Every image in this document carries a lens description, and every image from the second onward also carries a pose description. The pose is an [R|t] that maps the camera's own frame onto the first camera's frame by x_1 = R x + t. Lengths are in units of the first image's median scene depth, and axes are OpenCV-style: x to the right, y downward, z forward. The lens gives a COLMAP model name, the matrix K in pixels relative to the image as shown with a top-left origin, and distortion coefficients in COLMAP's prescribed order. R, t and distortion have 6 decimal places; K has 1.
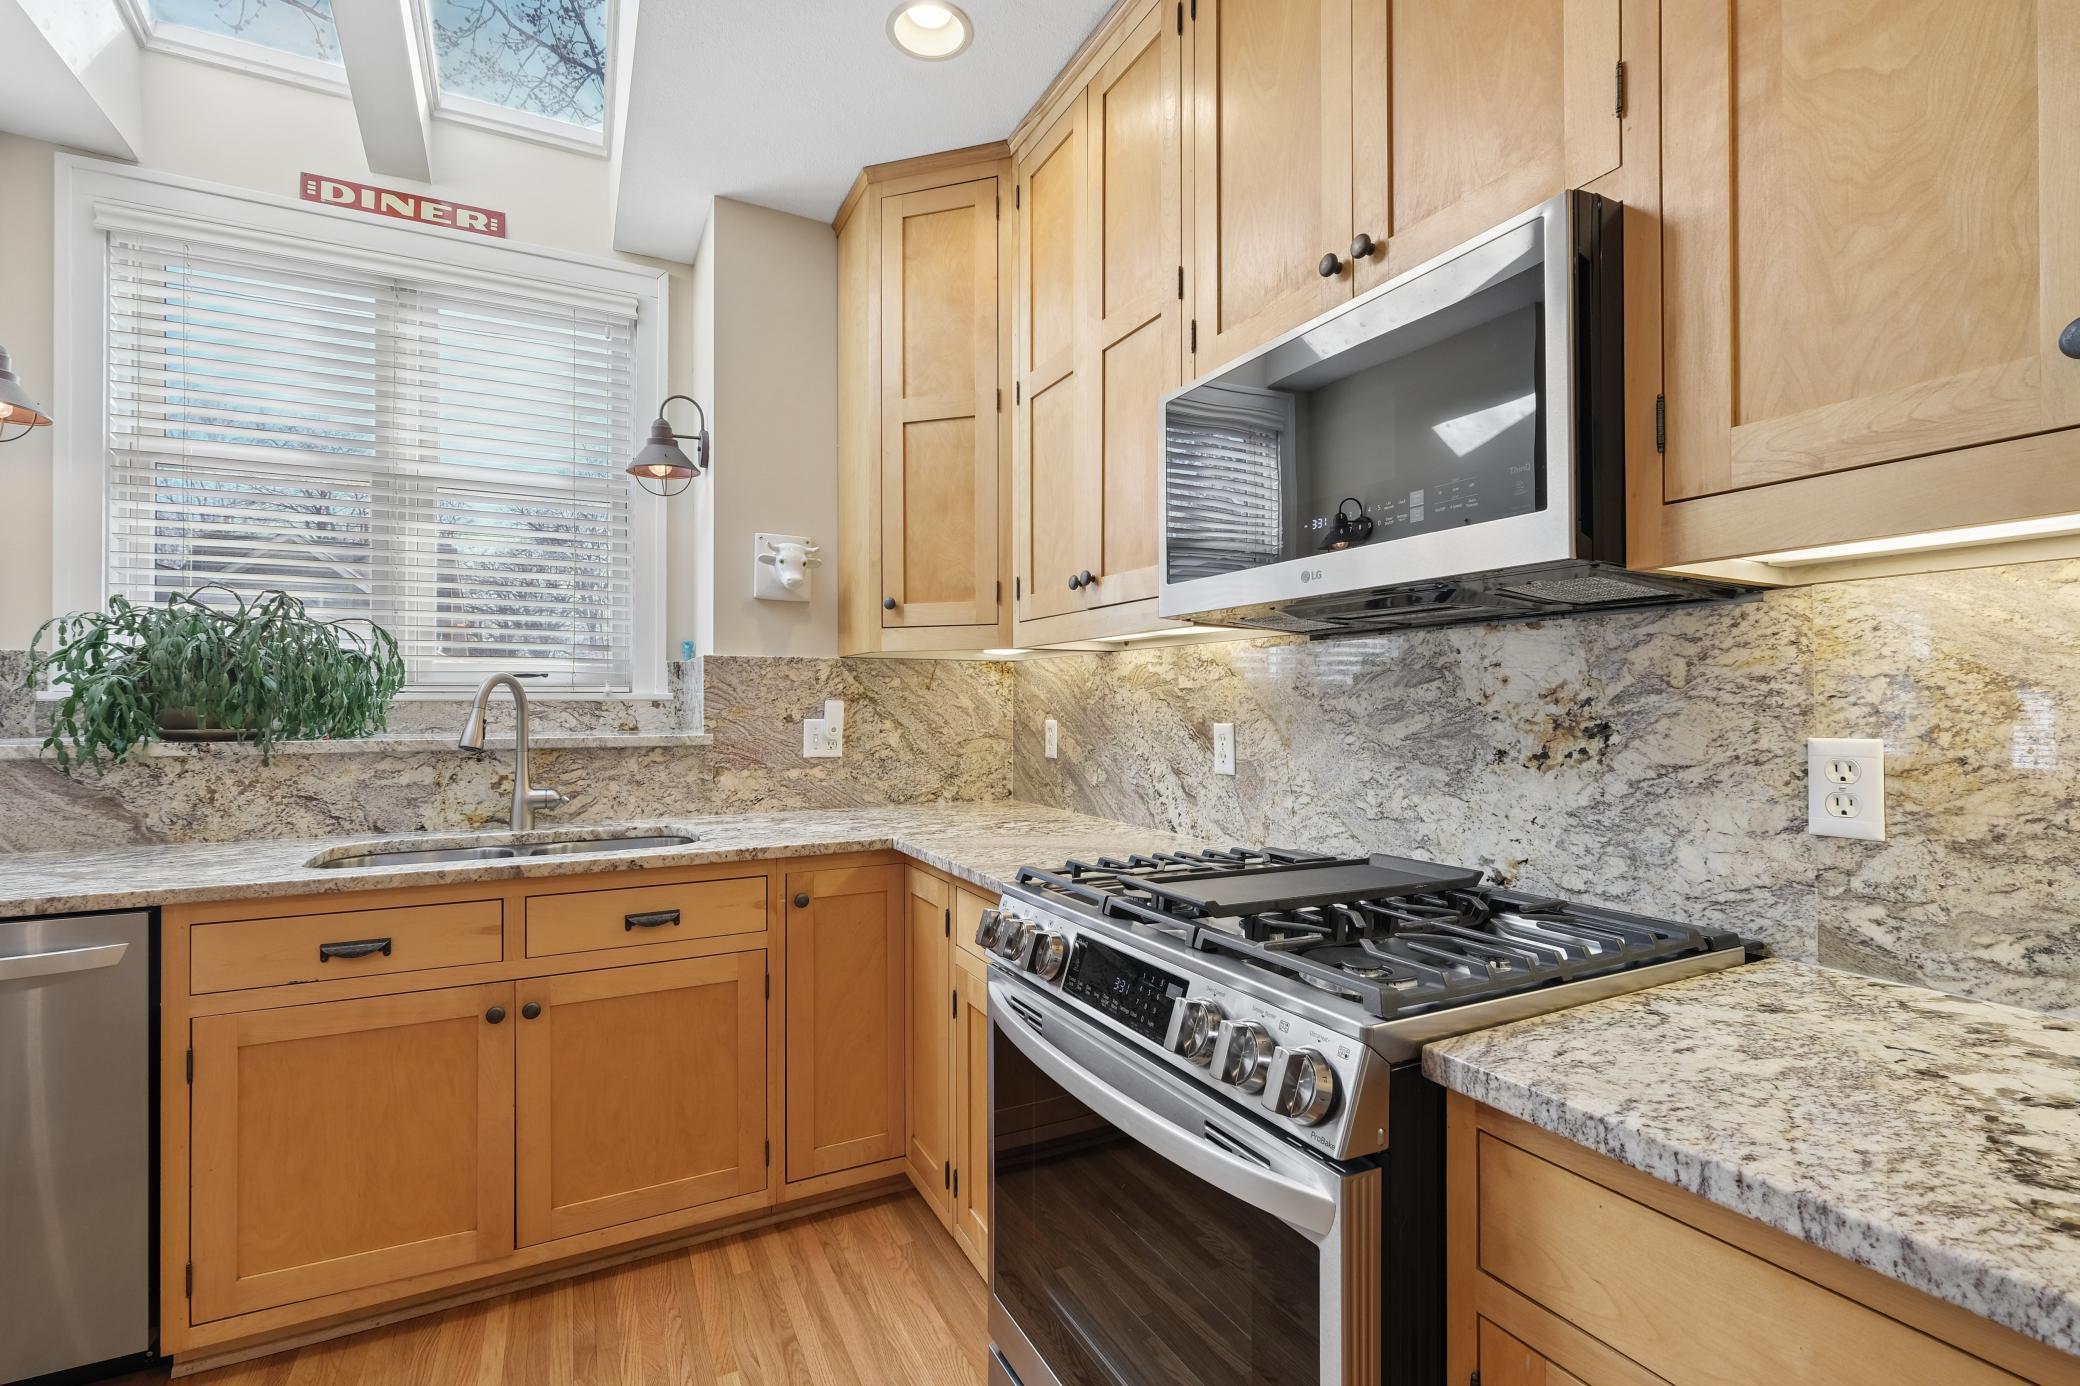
lens RADIAL K [[914.5, 0, 1029.7], [0, 914.5, 699.4], [0, 0, 1]] dist [-0.001980, 0.000207]
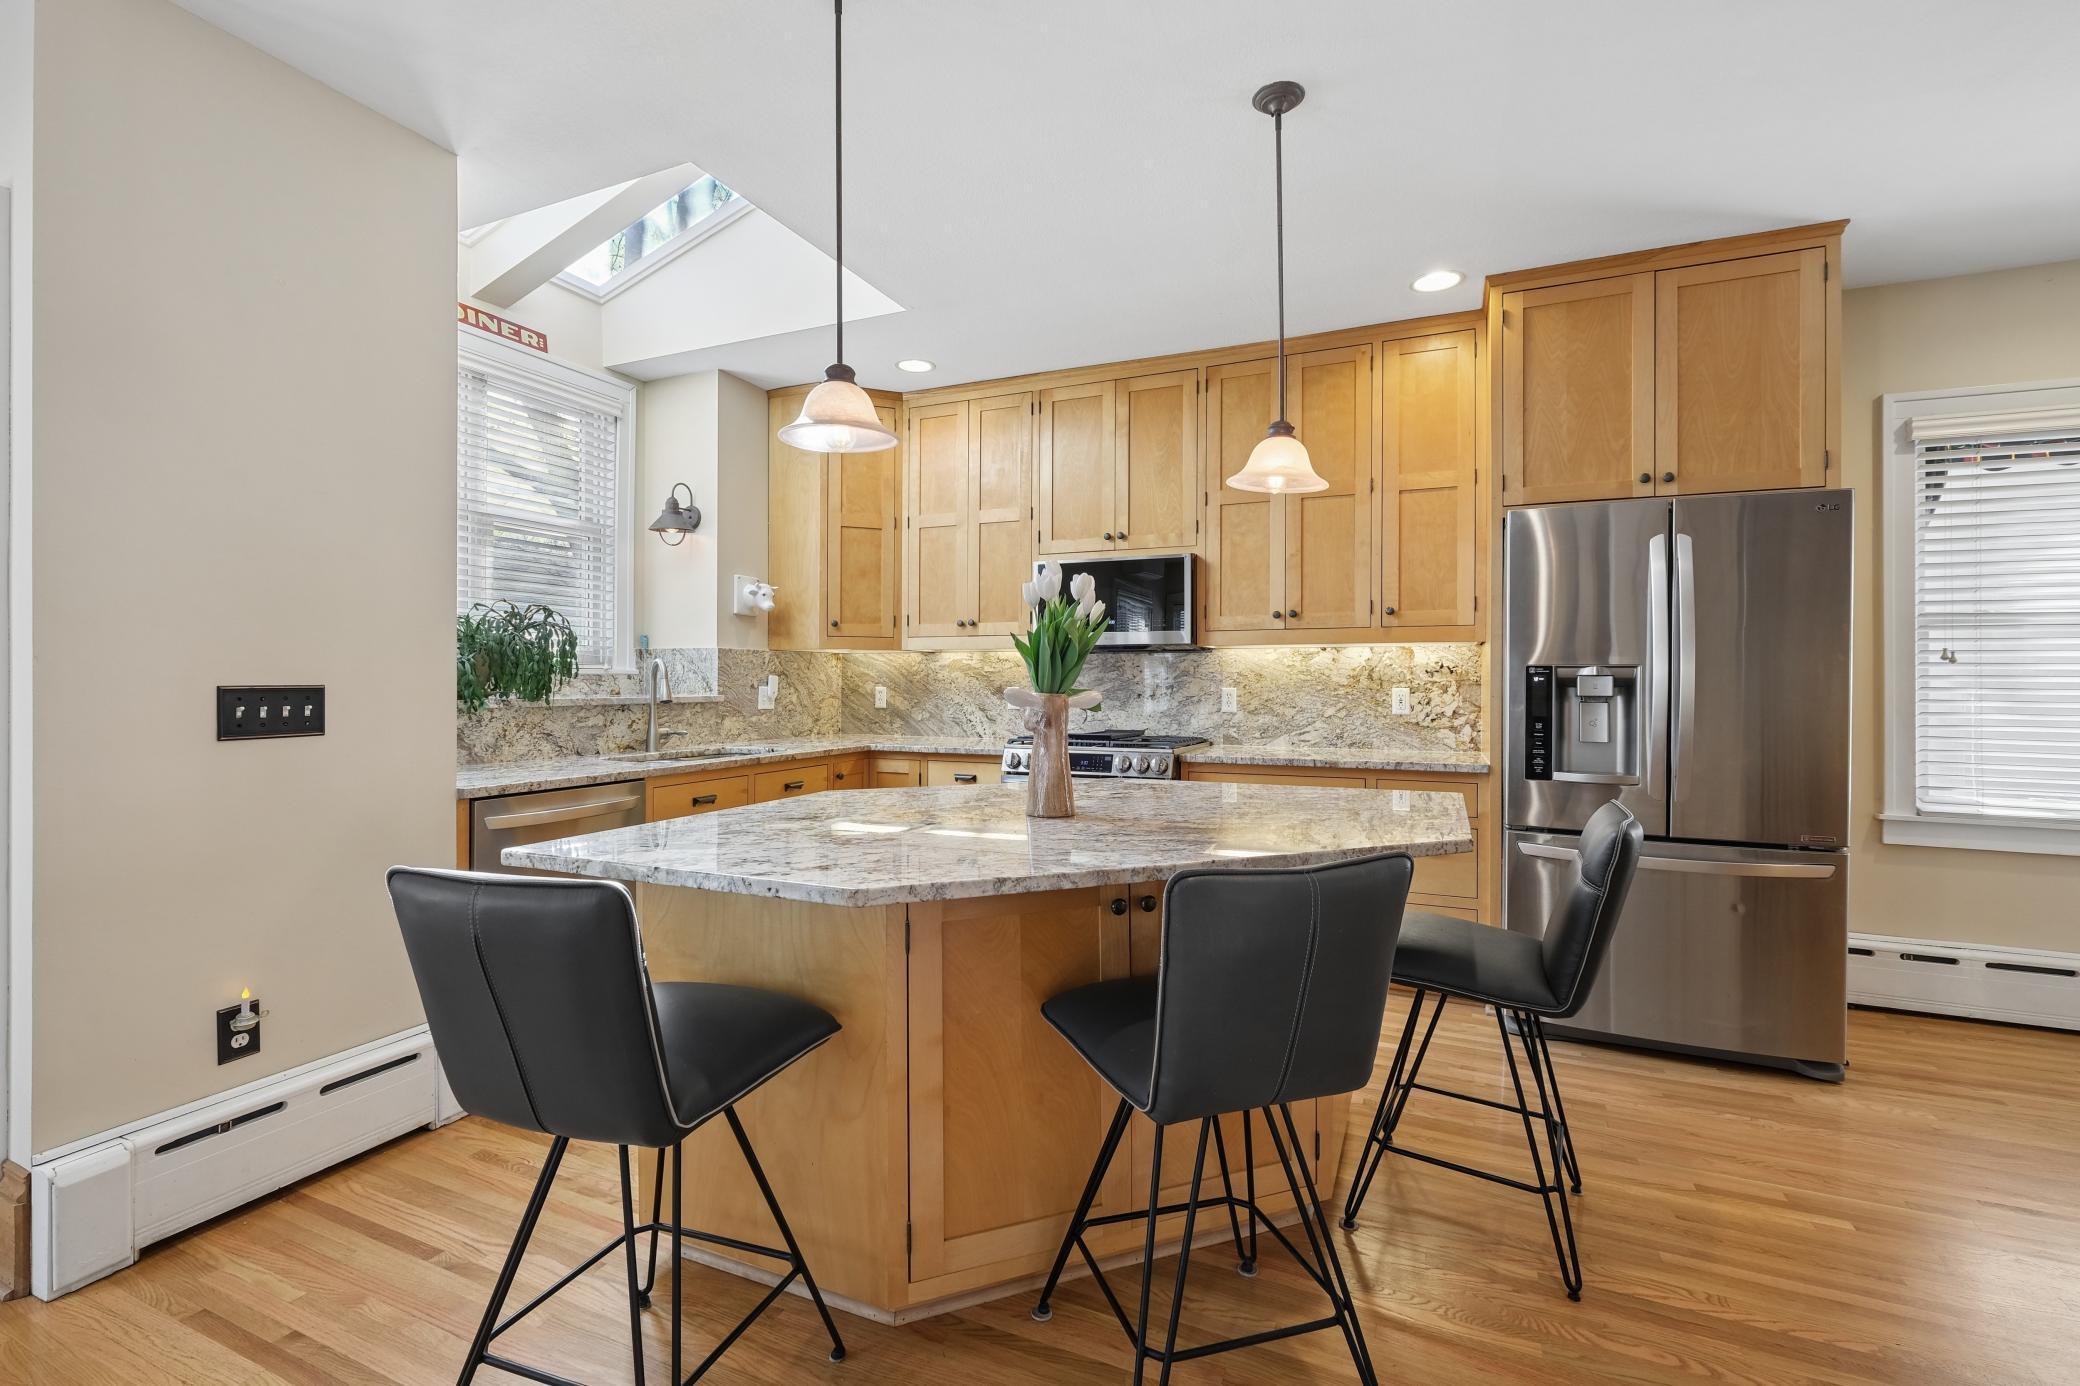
lens RADIAL K [[914.5, 0, 1034.8], [0, 914.5, 677.4], [0, 0, 1]] dist [-0.001980, 0.000207]
pose [[0.774419, 0.006485, 0.632639, -1.091138], [-0.007506, 0.999971, -0.001062, 0.003328], [-0.632628, -0.003927, 0.774446, -0.744775]]
